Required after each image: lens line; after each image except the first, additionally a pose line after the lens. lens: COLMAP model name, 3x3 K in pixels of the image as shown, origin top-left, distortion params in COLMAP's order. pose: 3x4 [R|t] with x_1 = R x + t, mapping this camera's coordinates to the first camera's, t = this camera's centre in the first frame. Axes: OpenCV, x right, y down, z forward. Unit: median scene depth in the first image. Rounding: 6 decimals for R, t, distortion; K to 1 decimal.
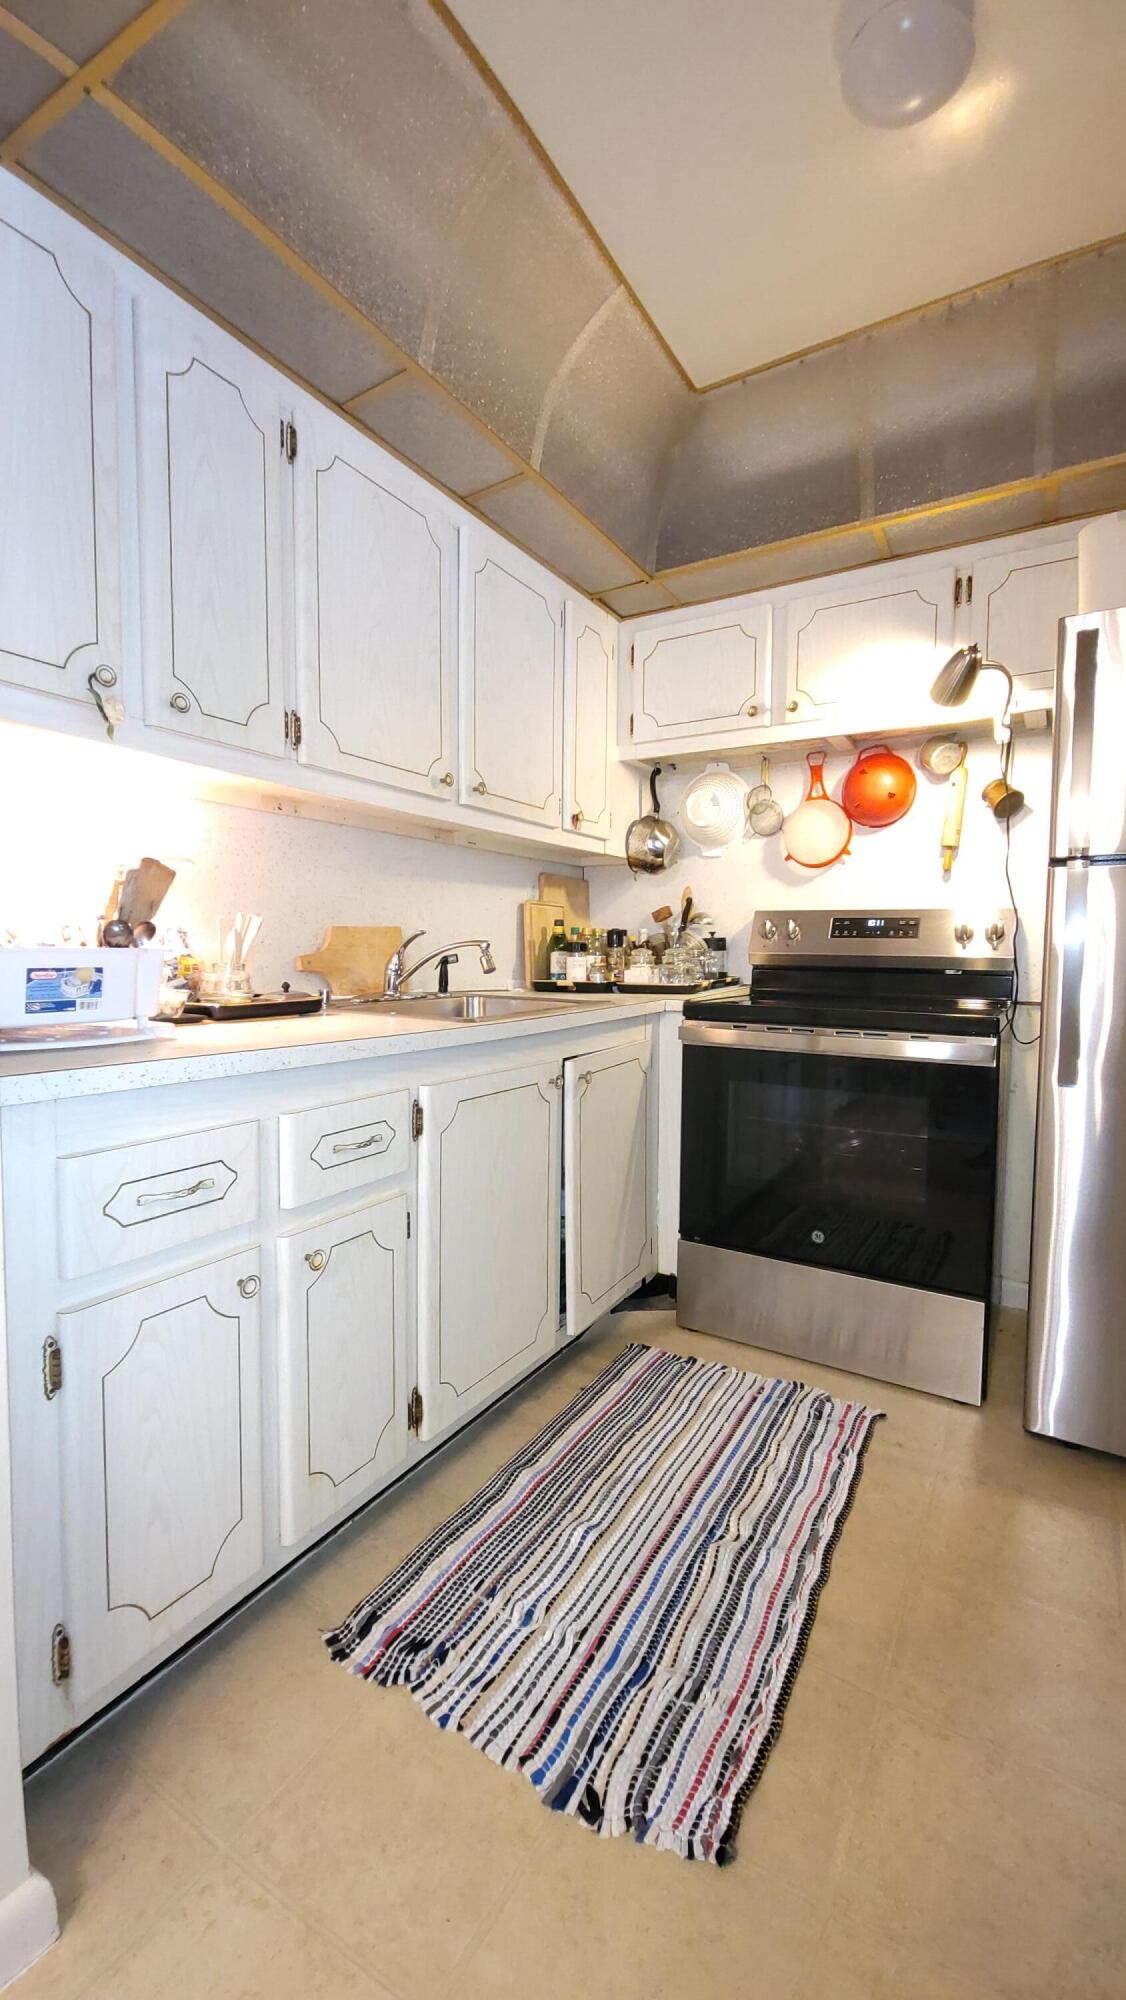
lens RADIAL K [[816.3, 0, 568.0], [0, 816.3, 1002.2], [0, 0, 1]] dist [0.002227, -0.004969]
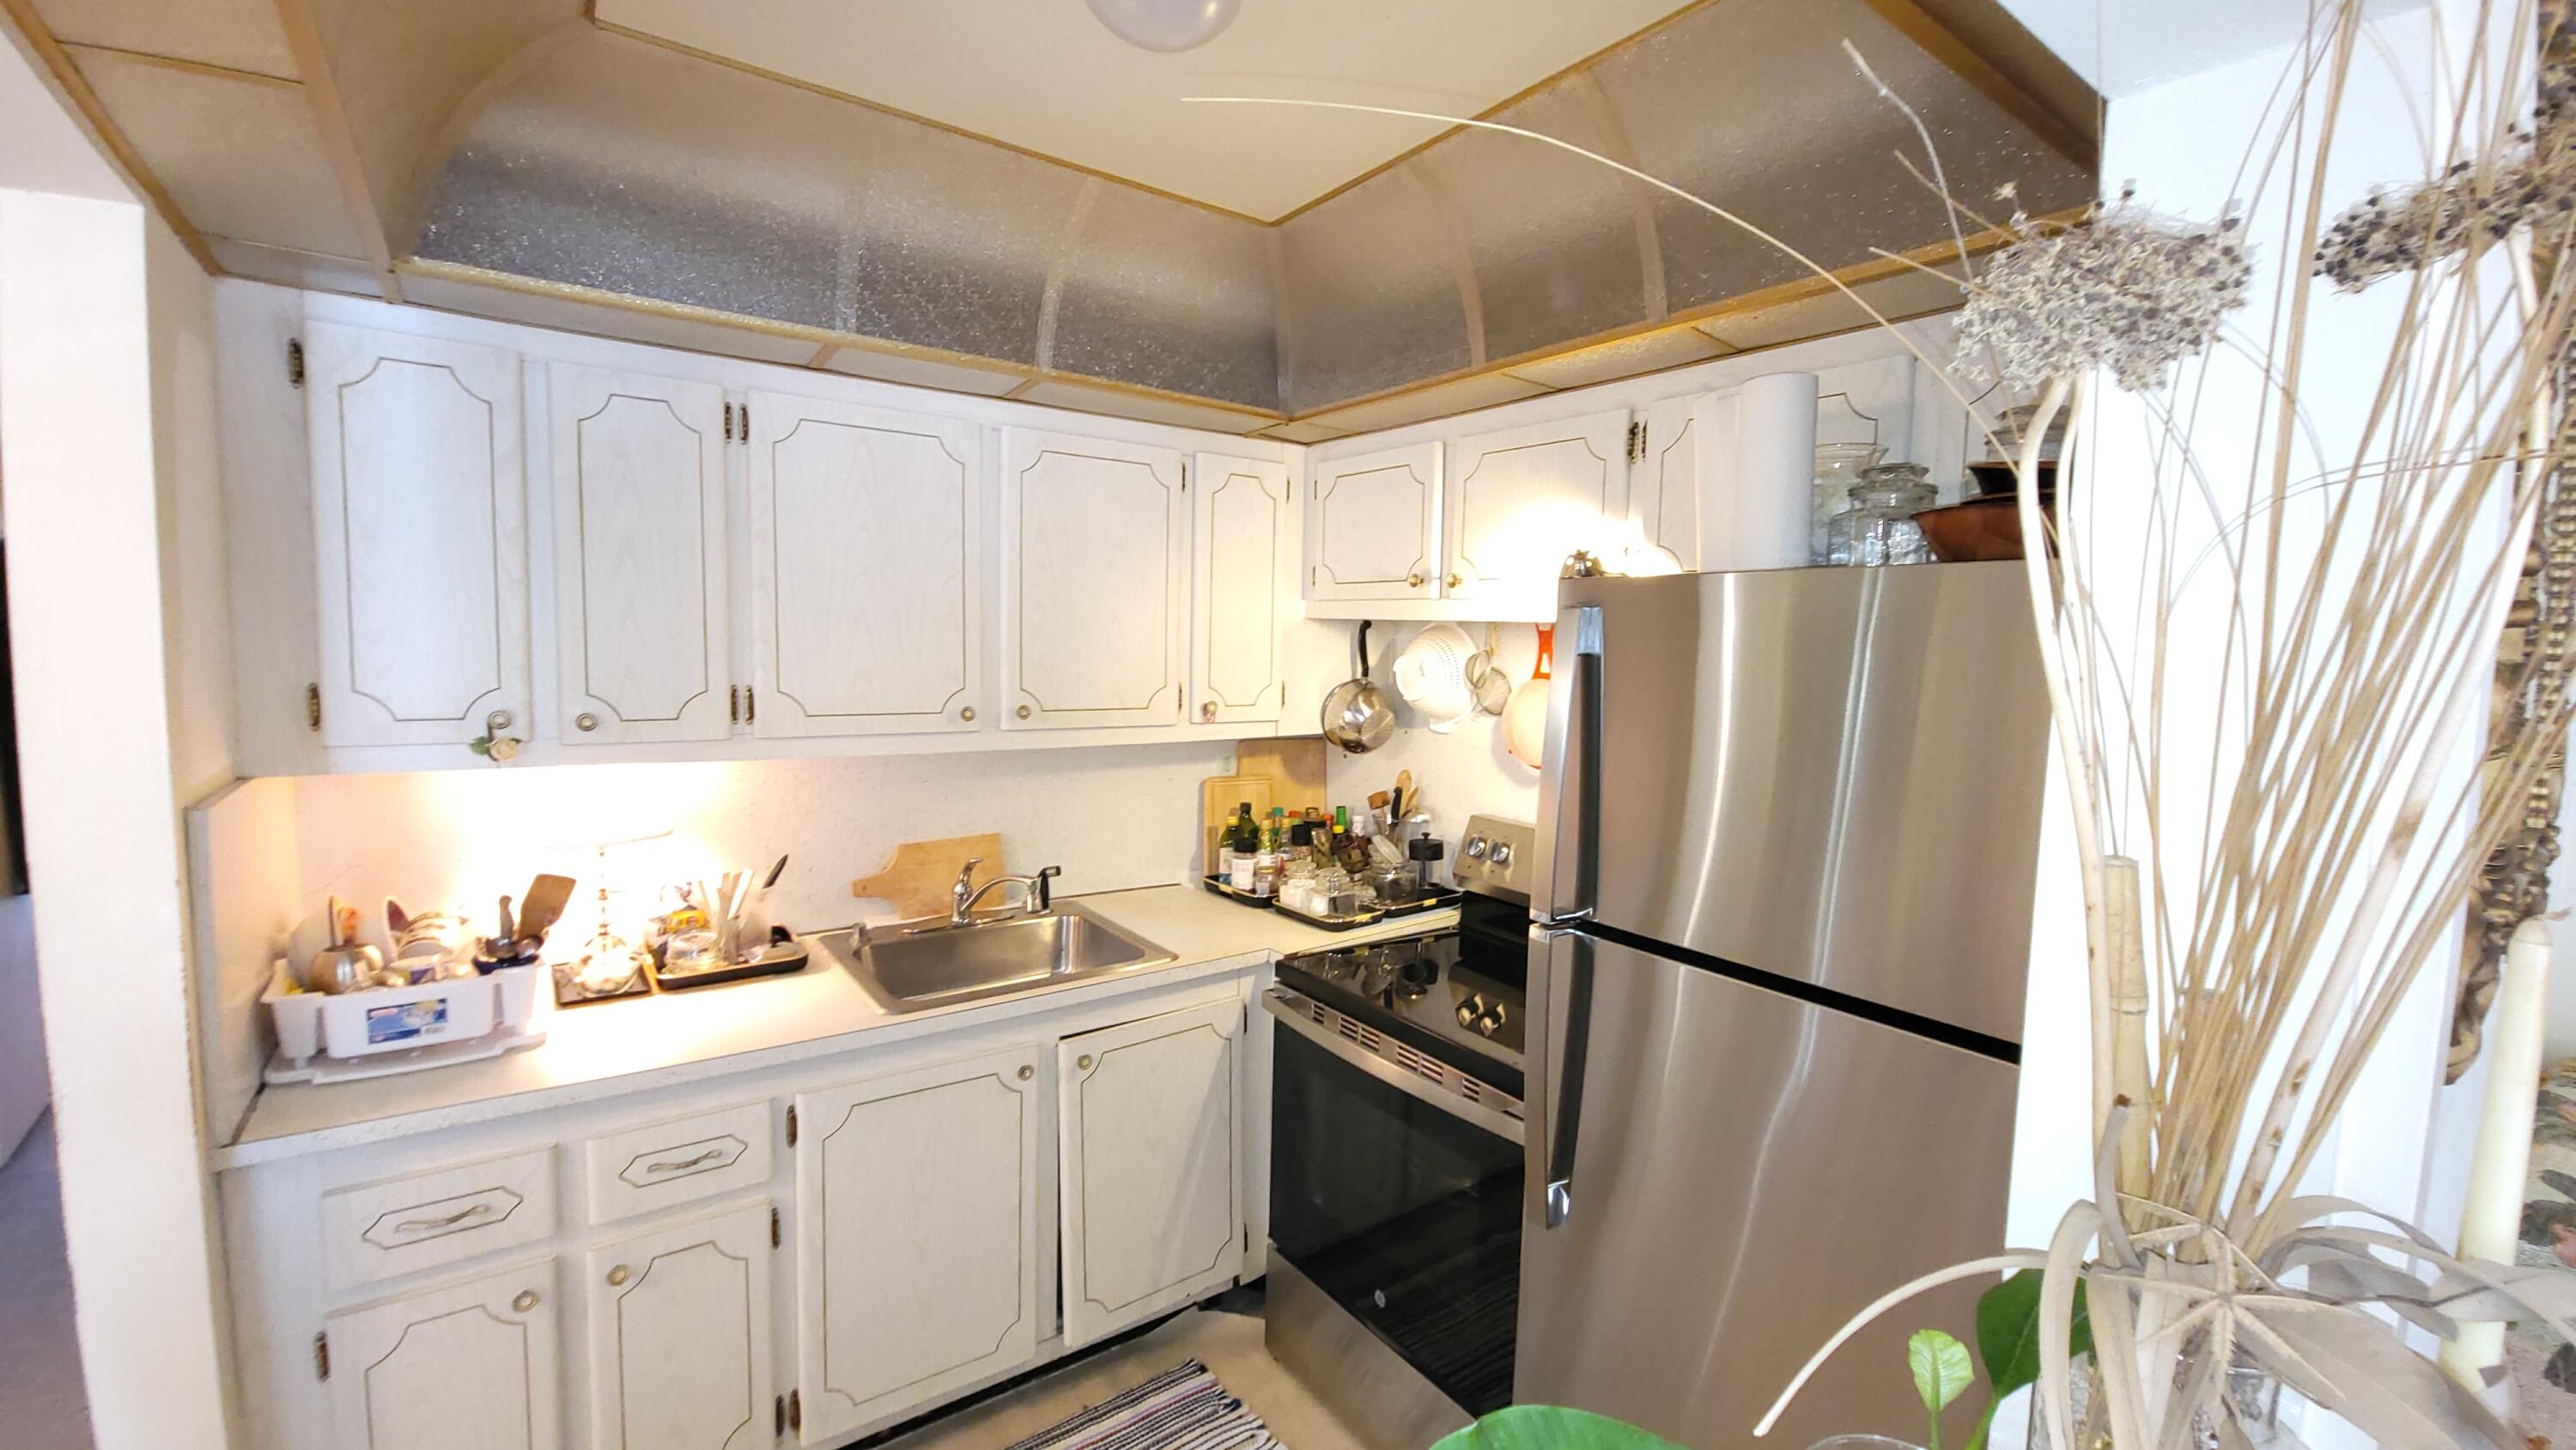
lens RADIAL K [[1051.4, 0, 1299.2], [0, 1051.4, 723.6], [0, 0, 1]] dist [0.002227, -0.004969]
pose [[0.921563, 0.048341, -0.385207, 0.752442], [-0.041695, 0.998803, 0.025594, -0.355895], [0.385983, -0.007525, 0.922475, 0.065566]]
